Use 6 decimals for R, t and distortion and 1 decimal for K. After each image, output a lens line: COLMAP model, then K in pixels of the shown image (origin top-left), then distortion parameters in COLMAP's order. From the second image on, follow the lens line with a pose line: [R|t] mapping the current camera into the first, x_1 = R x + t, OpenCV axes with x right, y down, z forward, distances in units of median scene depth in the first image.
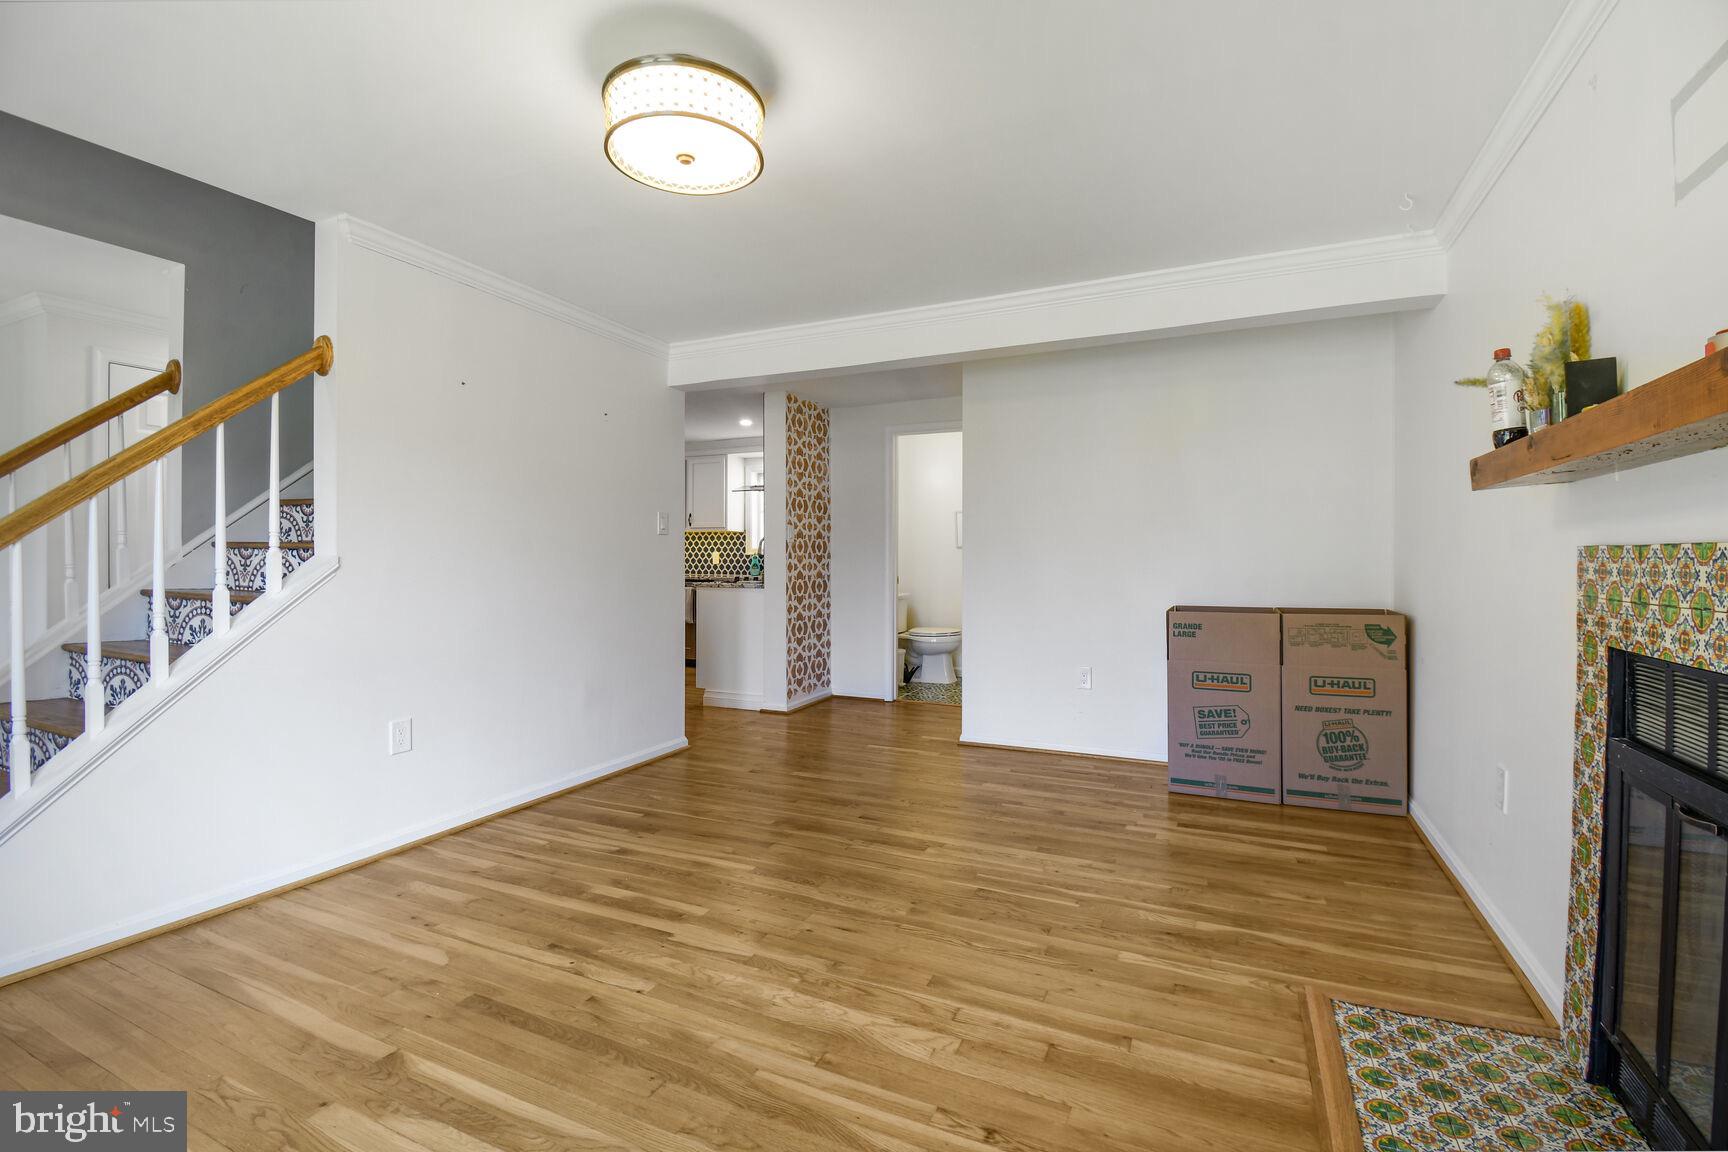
lens RADIAL K [[761.1, 0, 874.3], [0, 761.1, 570.4], [0, 0, 1]] dist [0.019360, -0.000888]
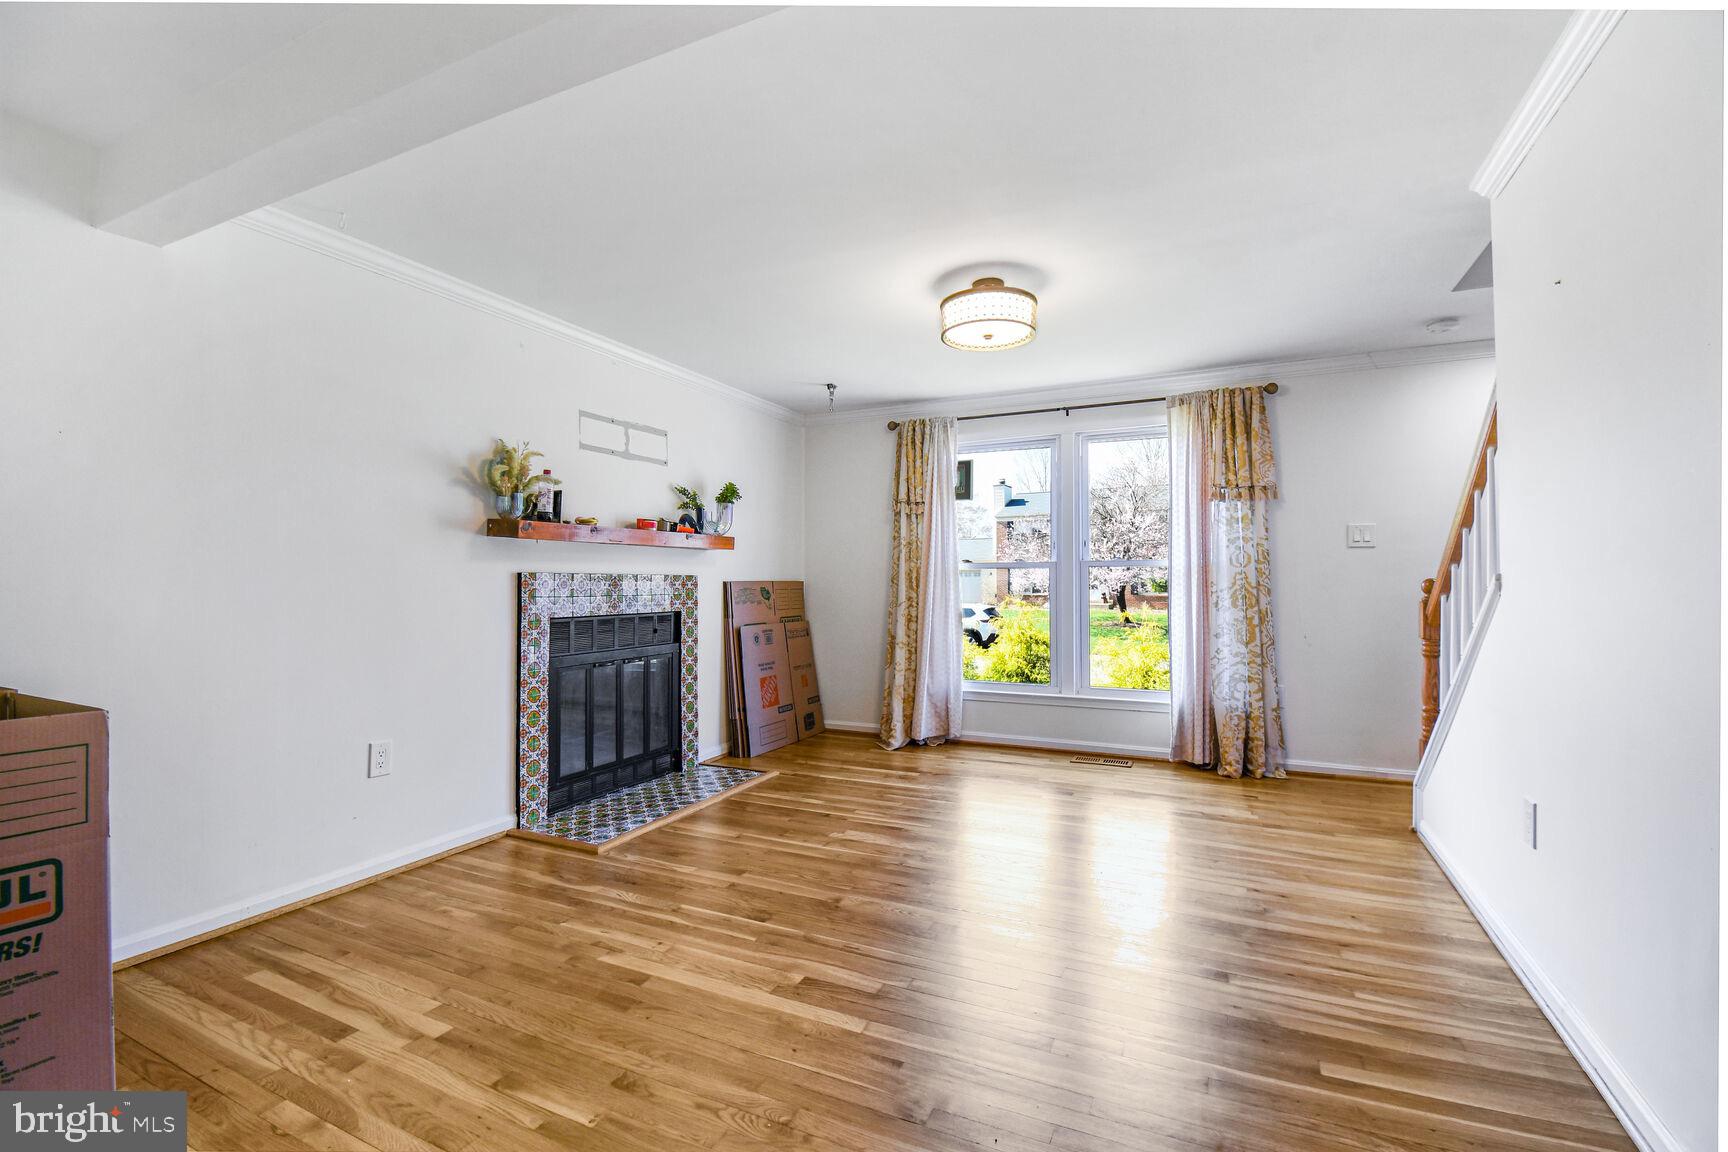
lens RADIAL K [[761.1, 0, 869.6], [0, 761.1, 570.6], [0, 0, 1]] dist [0.019360, -0.000888]
pose [[-0.999980, 0.000733, 0.006219, -0.000374], [0.000746, 0.999997, 0.002174, -0.021607], [-0.006217, 0.002179, -0.999978, 1.663613]]
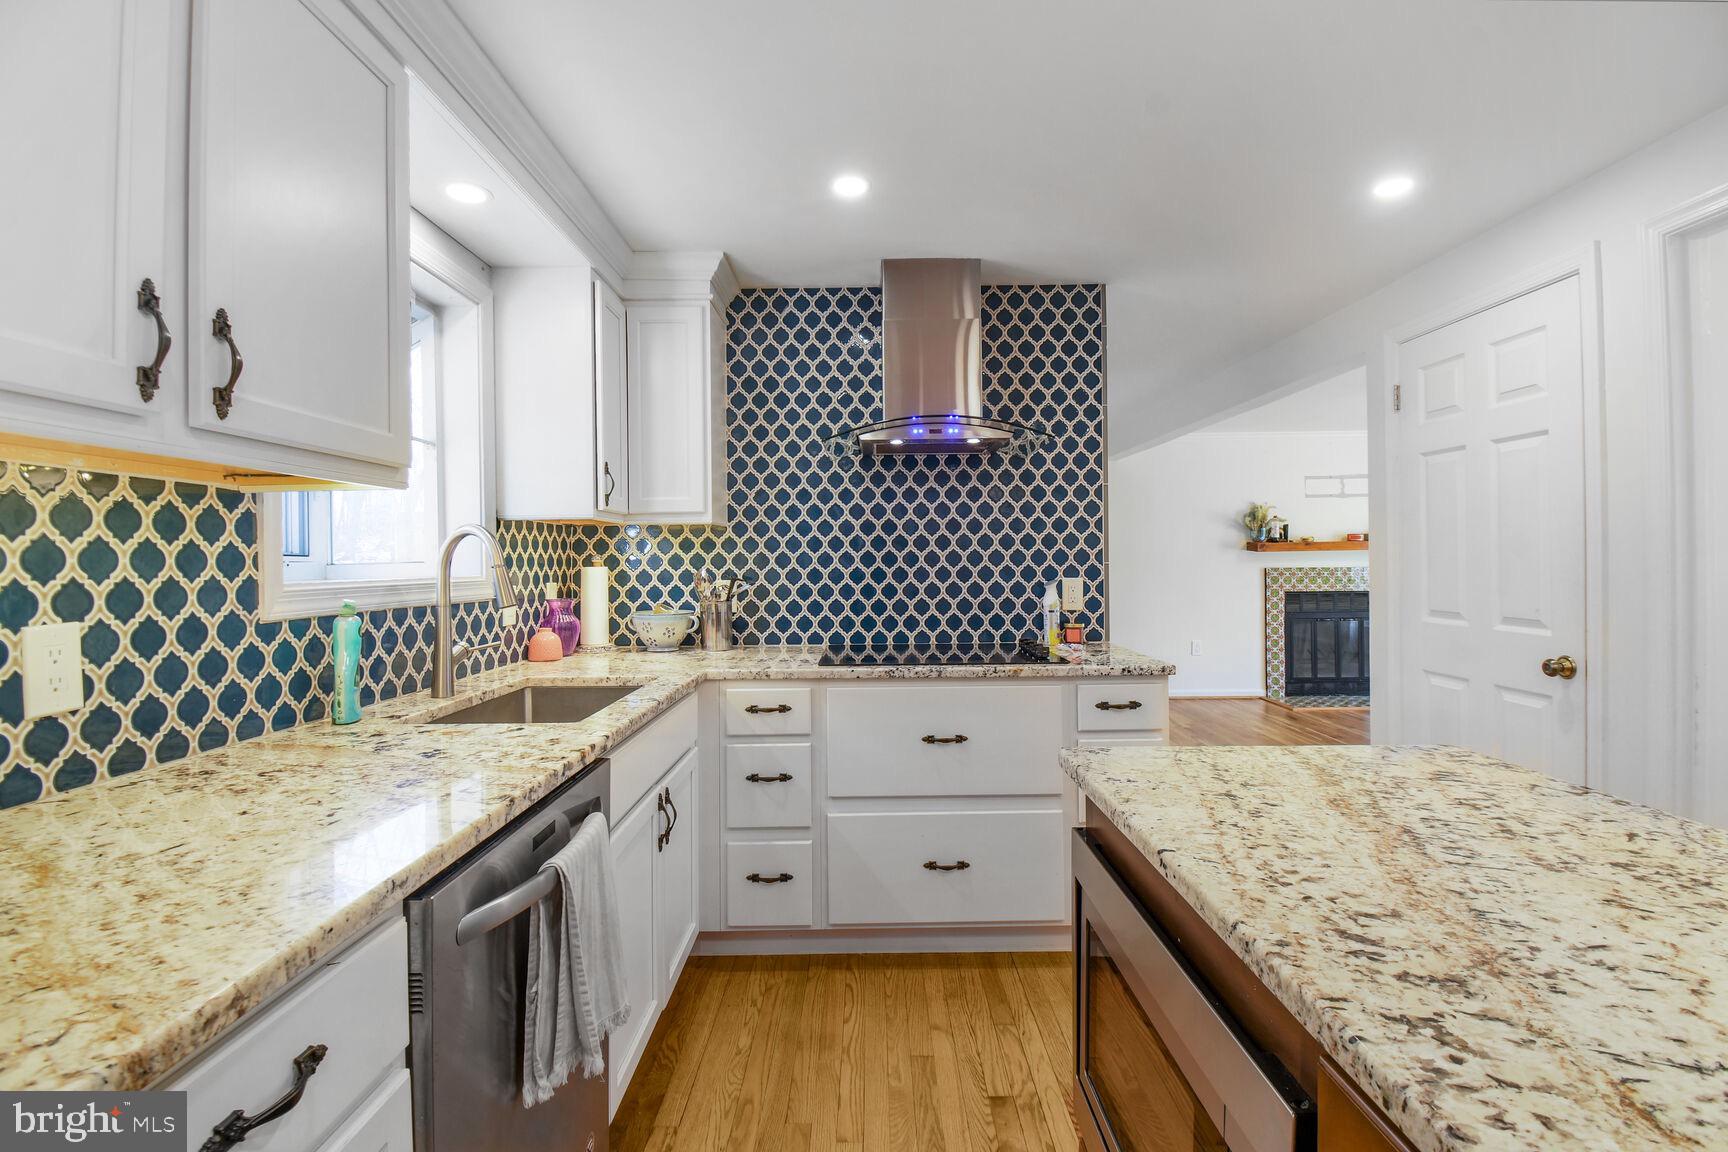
lens RADIAL K [[761.1, 0, 871.7], [0, 761.1, 561.8], [0, 0, 1]] dist [0.019360, -0.000888]
pose [[-0.418951, 0.003833, 0.908001, -1.061402], [0.026907, 0.999604, 0.008195, -0.086884], [-0.907610, 0.027865, -0.418889, 2.547294]]
